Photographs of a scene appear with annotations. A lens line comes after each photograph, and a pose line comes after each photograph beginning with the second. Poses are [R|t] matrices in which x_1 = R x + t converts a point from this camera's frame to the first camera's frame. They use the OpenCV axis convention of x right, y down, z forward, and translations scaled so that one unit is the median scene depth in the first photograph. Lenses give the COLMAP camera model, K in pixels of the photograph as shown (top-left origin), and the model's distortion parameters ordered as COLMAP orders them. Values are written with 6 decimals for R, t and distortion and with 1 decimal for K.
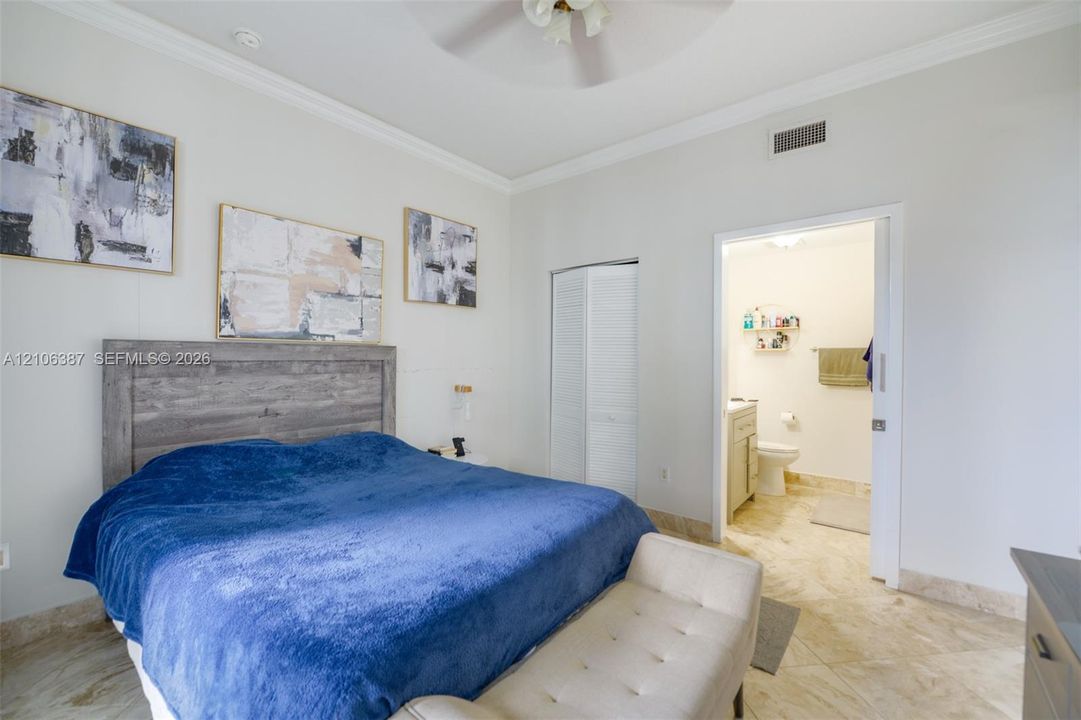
lens RADIAL K [[428.5, 0, 540.2], [0, 428.5, 359.2], [0, 0, 1]] dist [0.000578, -0.002823]
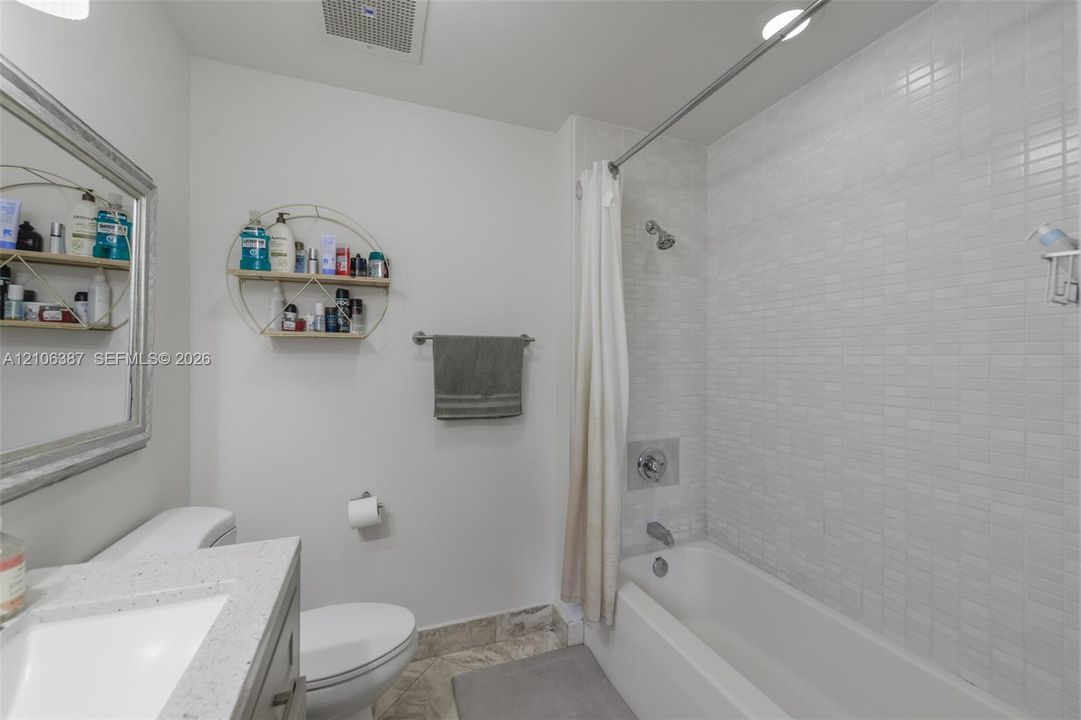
lens RADIAL K [[428.5, 0, 542.3], [0, 428.5, 362.1], [0, 0, 1]] dist [0.000578, -0.002823]
pose [[0.512828, 0.002465, 0.858488, 0.321808], [0.001278, 0.999993, -0.003634, 0.002437], [-0.858490, 0.002961, 0.512821, 0.652019]]
